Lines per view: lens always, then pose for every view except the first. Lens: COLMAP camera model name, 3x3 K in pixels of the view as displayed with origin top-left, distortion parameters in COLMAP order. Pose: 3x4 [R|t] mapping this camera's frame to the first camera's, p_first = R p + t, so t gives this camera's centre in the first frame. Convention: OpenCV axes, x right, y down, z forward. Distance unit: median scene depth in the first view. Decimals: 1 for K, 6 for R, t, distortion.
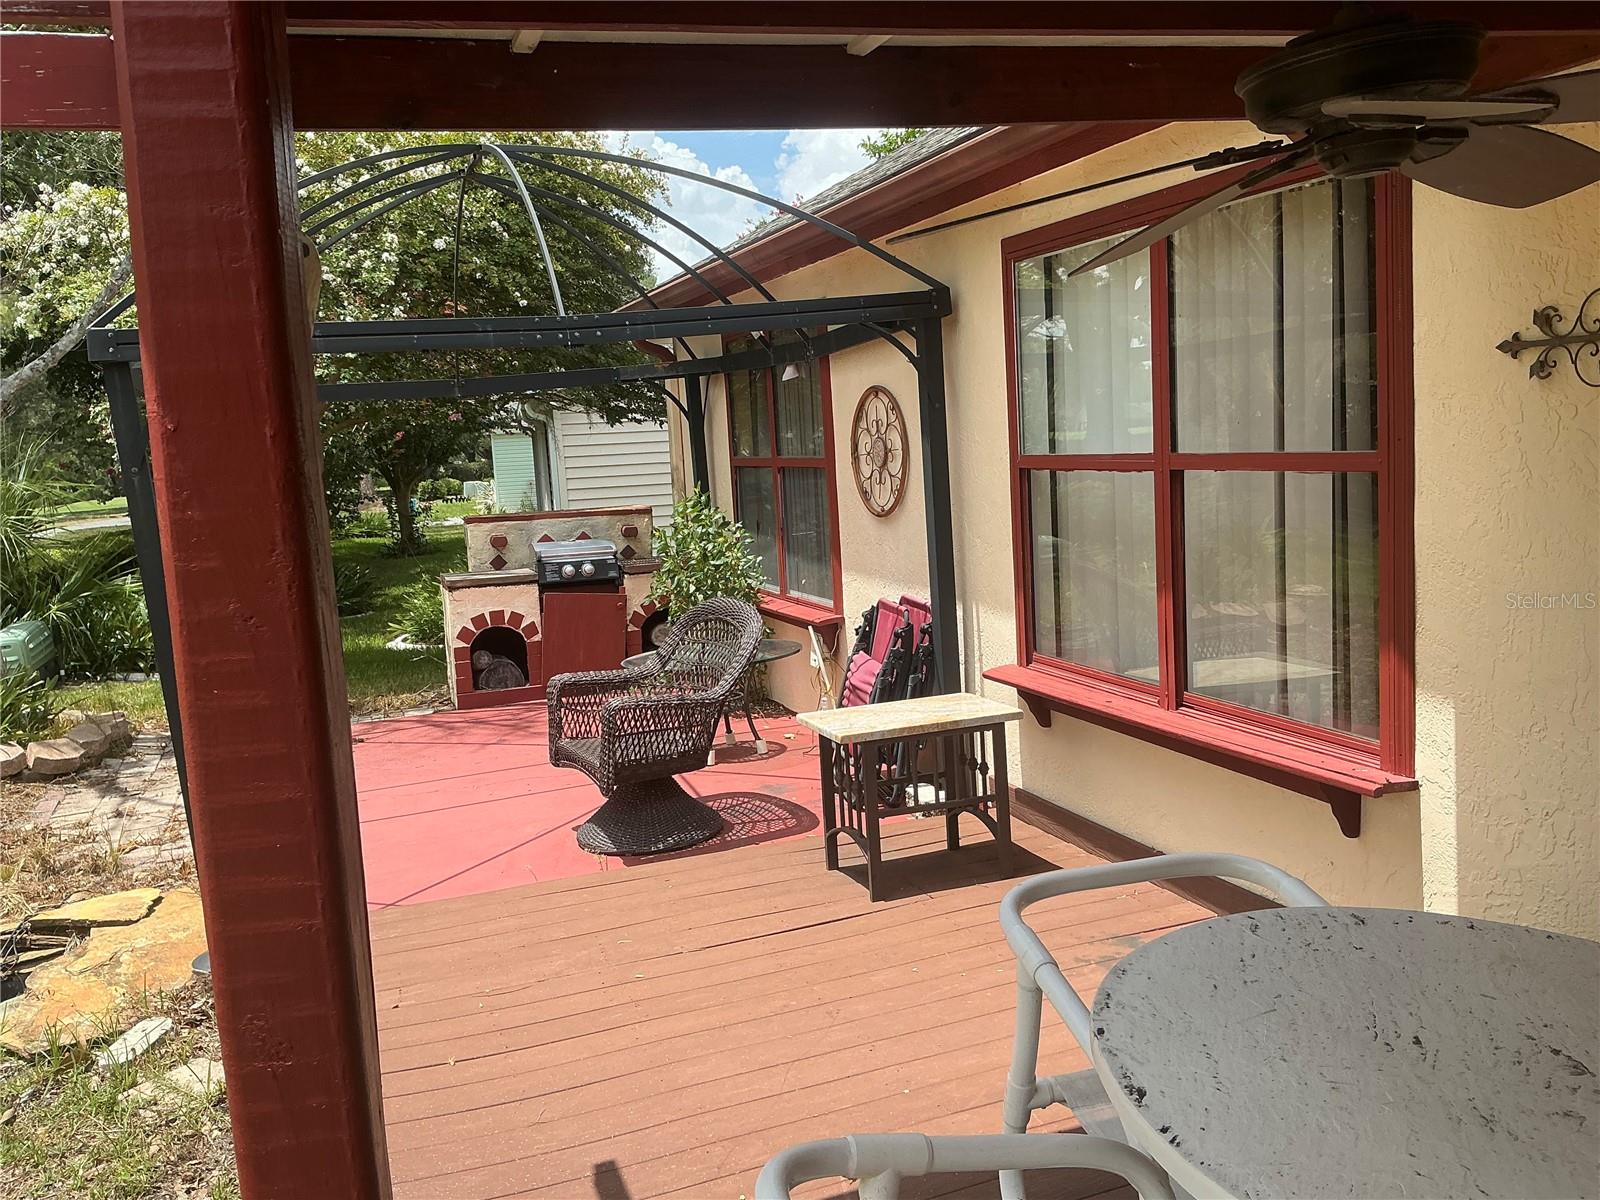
lens RADIAL K [[1335.2, 0, 799.6], [0, 1335.2, 607.9], [0, 0, 1]] dist [0.132993, -0.277878]
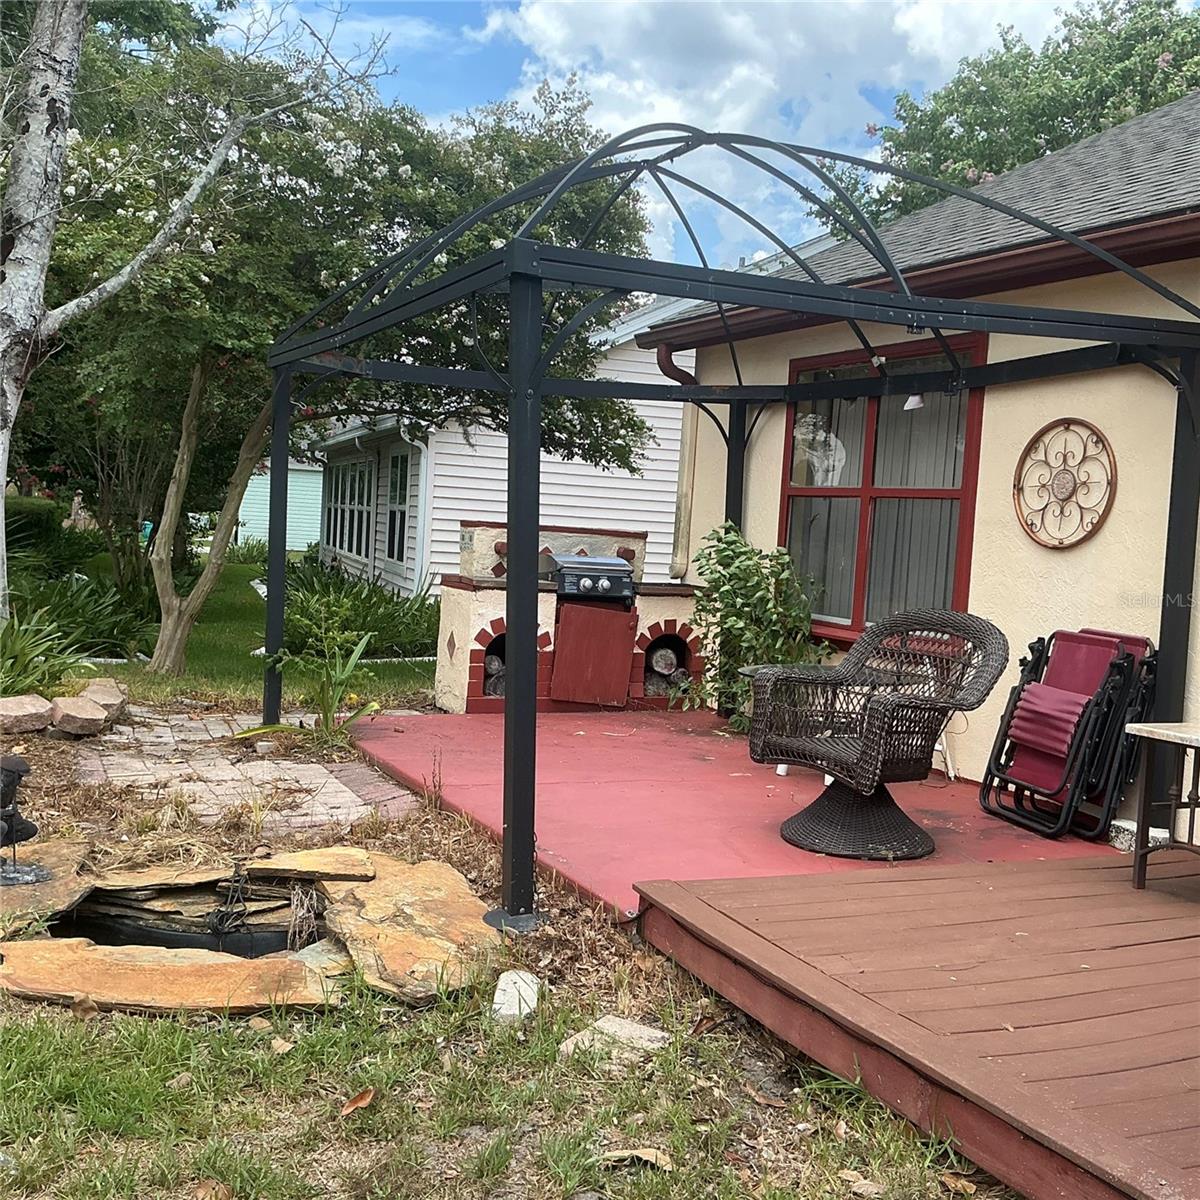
lens RADIAL K [[1336.3, 0, 604.4], [0, 1336.3, 618.8], [0, 0, 1]] dist [0.132053, -0.312584]
pose [[0.989255, 0.108732, 0.097732, -0.363318], [-0.103535, 0.993004, -0.056772, 0.074234], [-0.103221, 0.046044, 0.993592, 0.042895]]
